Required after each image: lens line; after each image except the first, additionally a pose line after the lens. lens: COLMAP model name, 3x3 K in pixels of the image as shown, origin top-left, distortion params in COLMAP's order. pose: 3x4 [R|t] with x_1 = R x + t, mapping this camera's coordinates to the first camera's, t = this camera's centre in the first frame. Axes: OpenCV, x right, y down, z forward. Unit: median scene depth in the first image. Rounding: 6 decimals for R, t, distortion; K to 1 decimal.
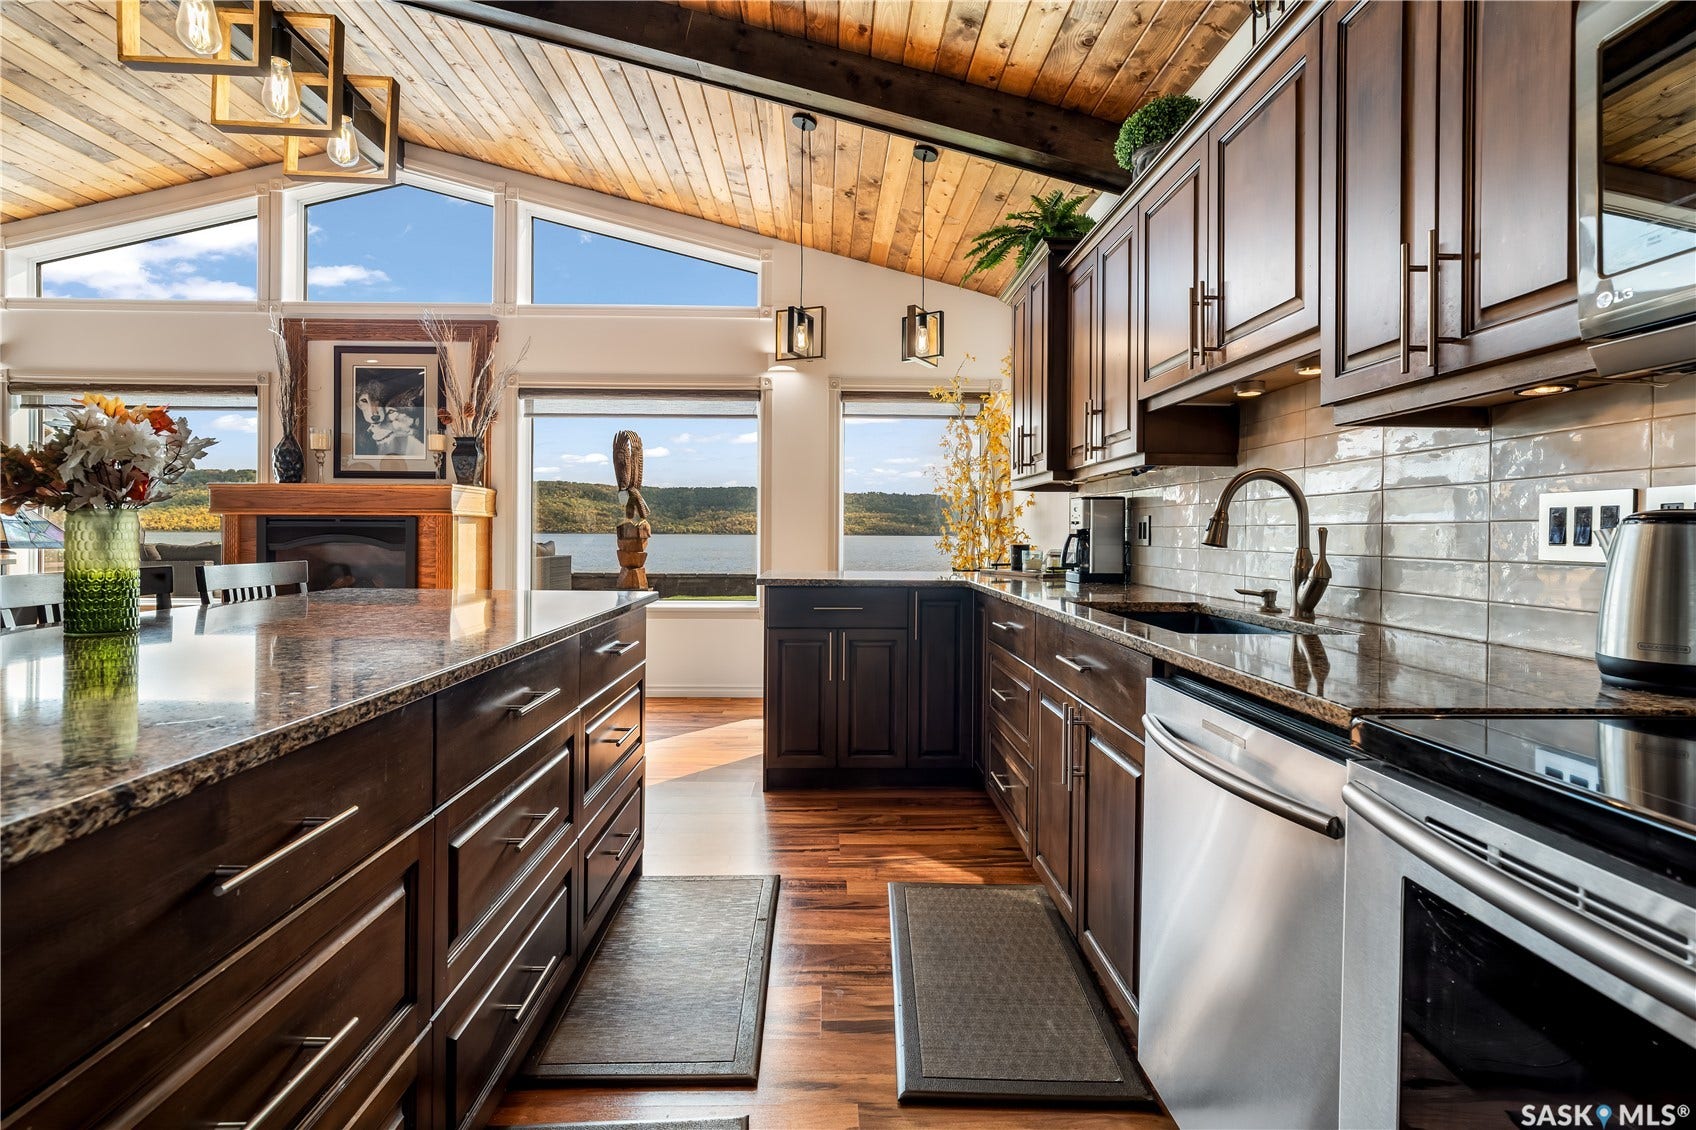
lens RADIAL K [[801.2, 0, 847.4], [0, 801.2, 540.1], [0, 0, 1]] dist [-0.017234, 0.006921]
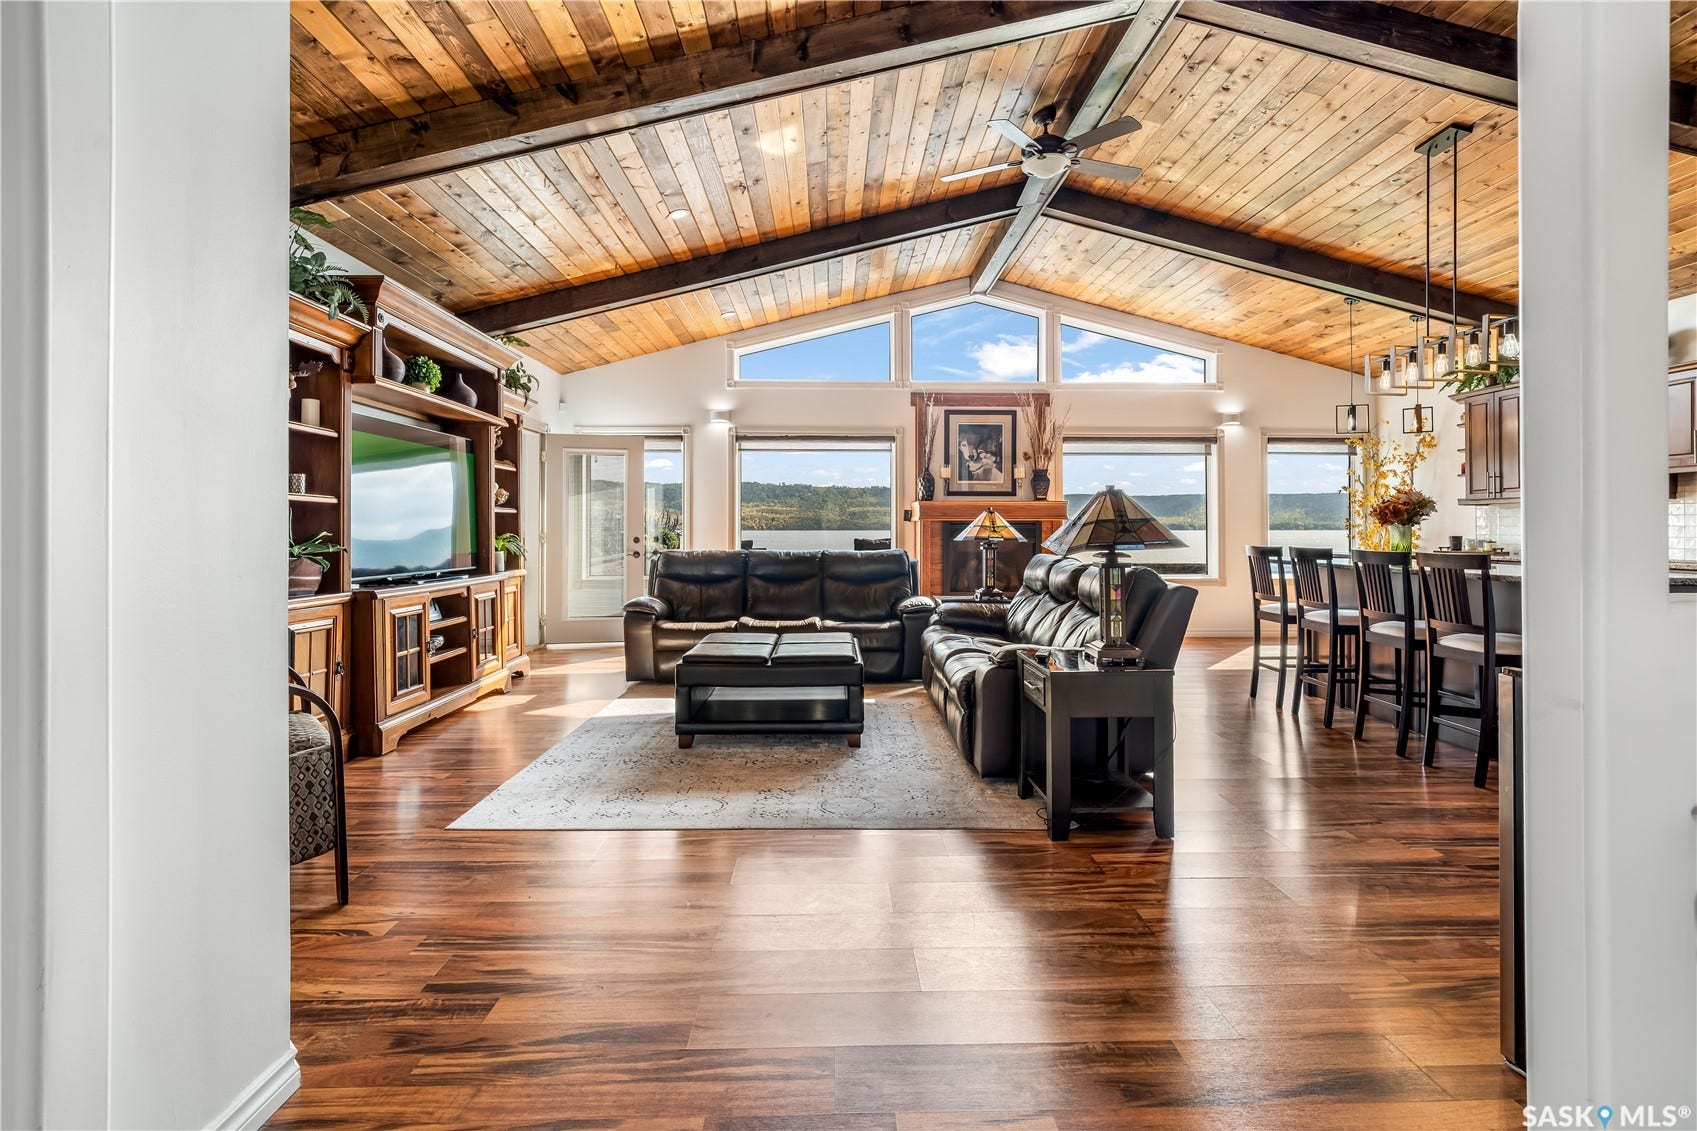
lens RADIAL K [[801.7, 0, 863.5], [0, 801.7, 518.6], [0, 0, 1]] dist [-0.017234, 0.006921]
pose [[0.999967, -0.006478, 0.004819, -0.807836], [0.006573, 0.999779, -0.019951, -0.004318], [-0.004689, 0.019982, 0.999789, -0.540538]]
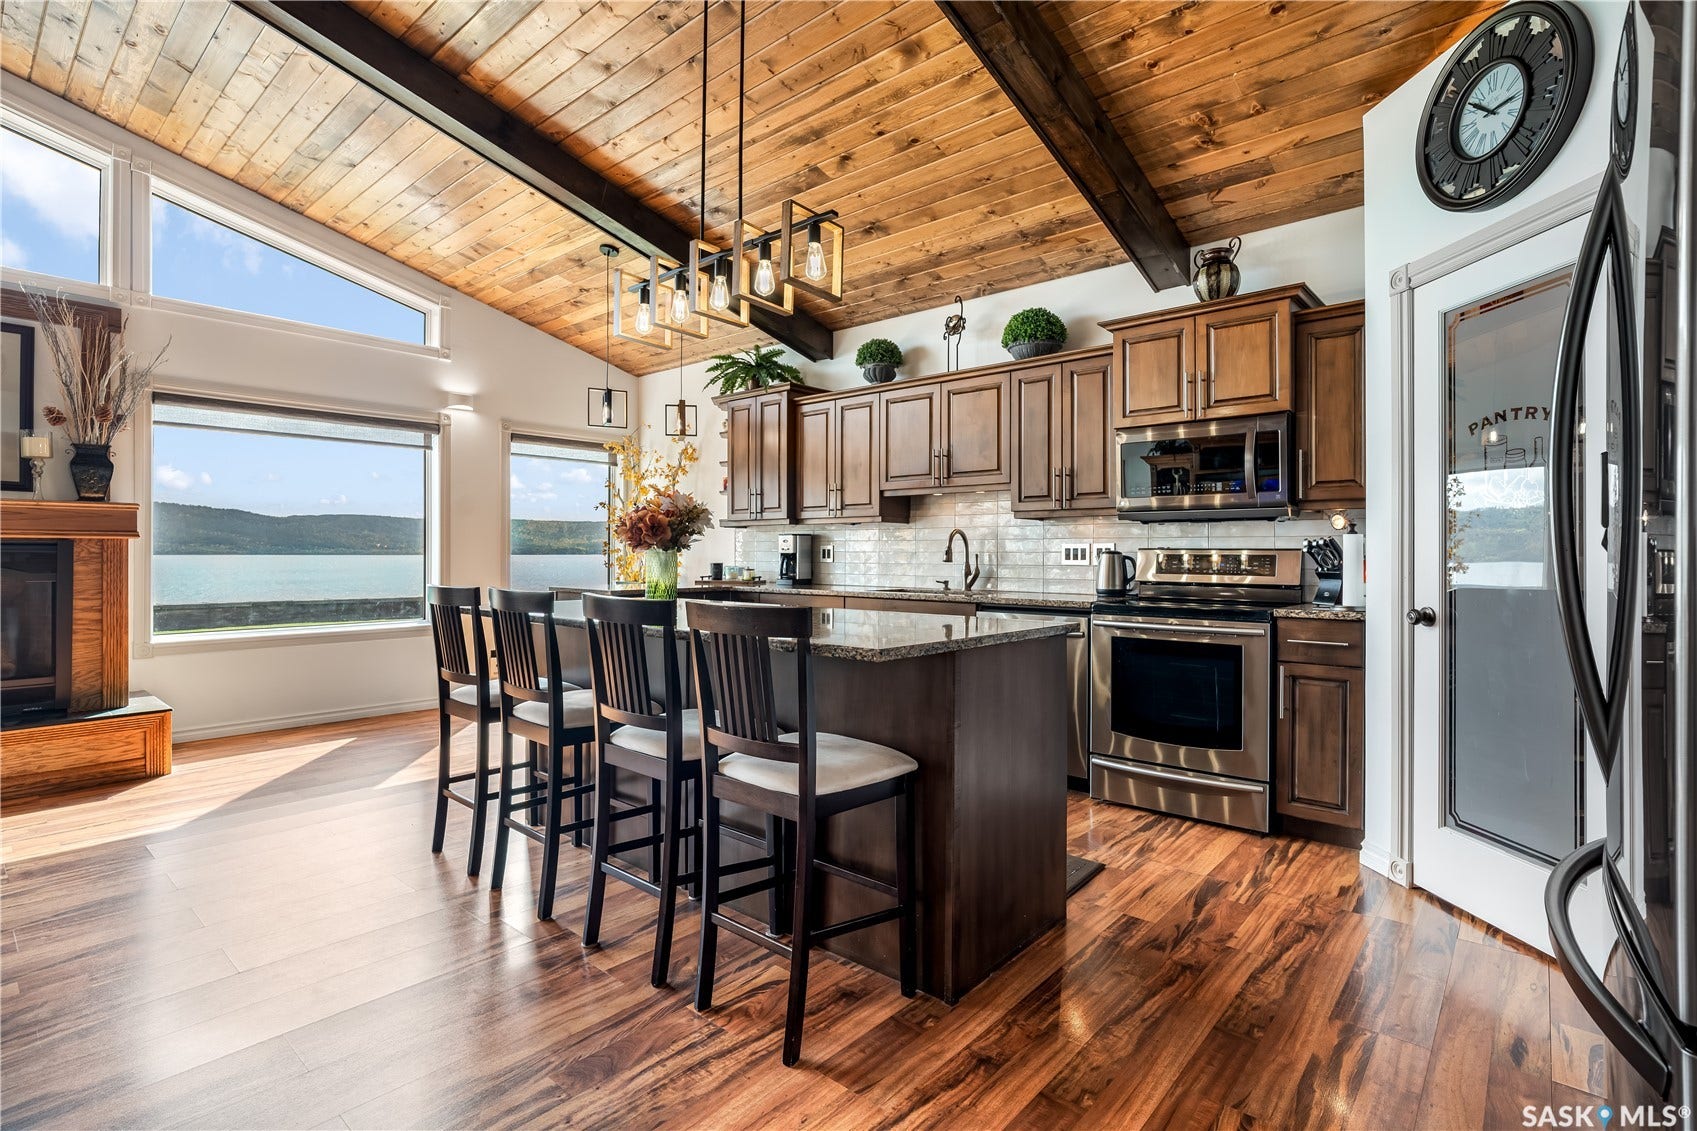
lens RADIAL K [[801.7, 0, 845.9], [0, 801.7, 555.7], [0, 0, 1]] dist [-0.017234, 0.006921]
pose [[0.679670, -0.007515, 0.733479, -0.536480], [0.008822, 0.999959, 0.002070, -0.006470], [-0.733465, 0.005064, 0.679708, -0.143005]]
